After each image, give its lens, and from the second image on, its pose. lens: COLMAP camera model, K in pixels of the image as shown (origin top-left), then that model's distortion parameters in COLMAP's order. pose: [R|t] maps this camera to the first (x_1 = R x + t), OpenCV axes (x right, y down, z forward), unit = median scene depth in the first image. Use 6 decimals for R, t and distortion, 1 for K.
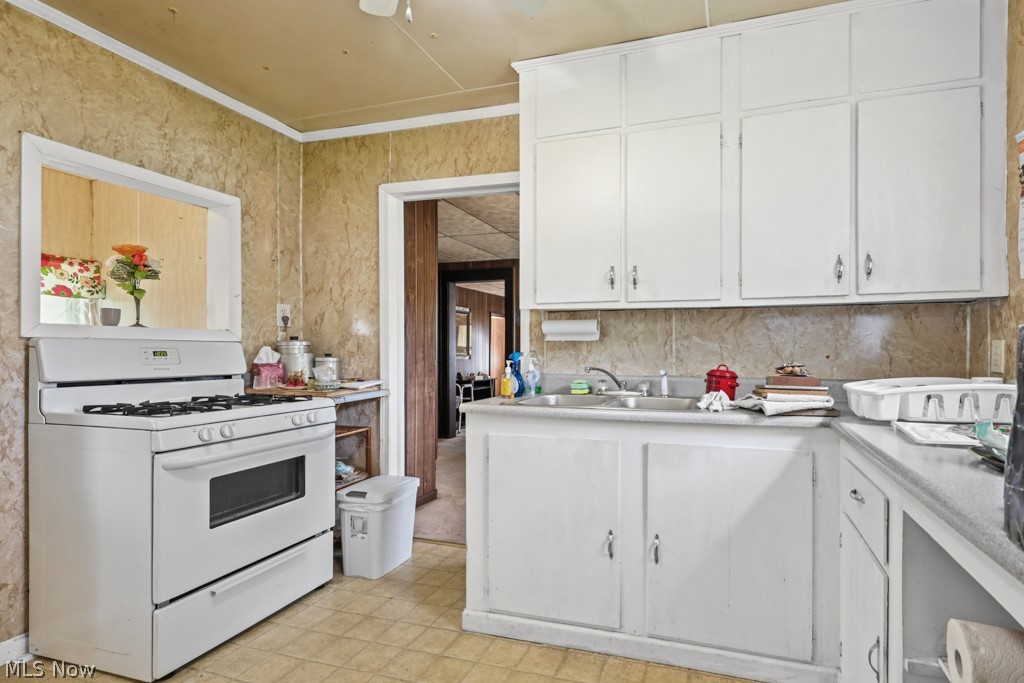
lens RADIAL K [[438.7, 0, 512.4], [0, 438.7, 348.9], [0, 0, 1]] dist [0.000097, 0.000085]
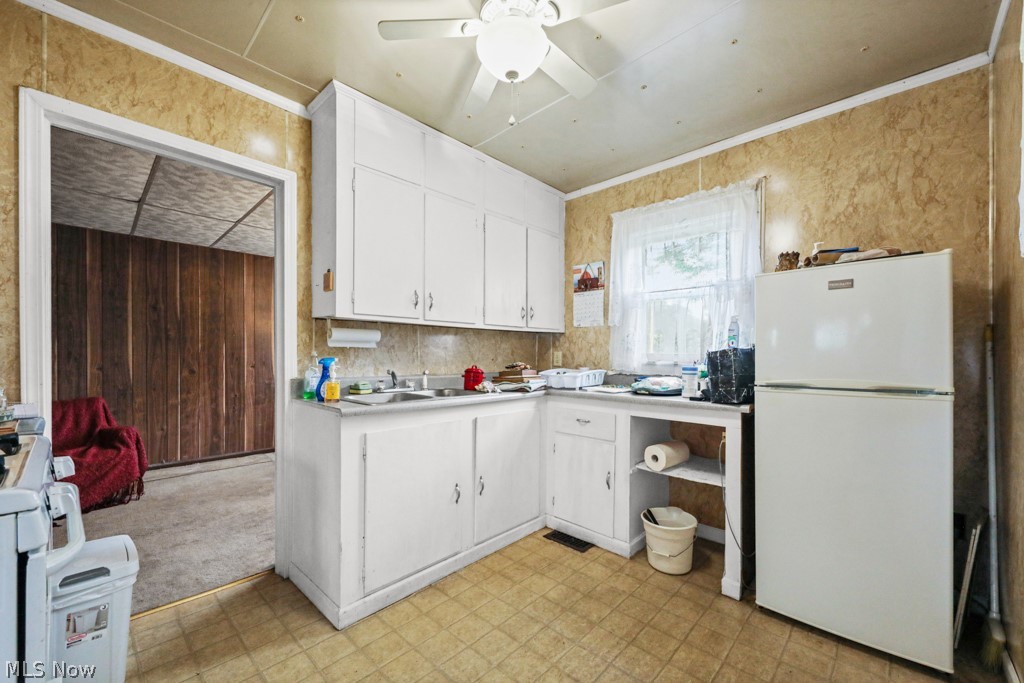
lens RADIAL K [[404.5, 0, 512.7], [0, 404.5, 352.0], [0, 0, 1]] dist [-0.002844, -0.000403]
pose [[0.472347, 0.008917, 0.881368, -0.767760], [-0.006140, 0.999958, -0.006826, -0.002352], [-0.881391, -0.002188, 0.472382, 0.205851]]
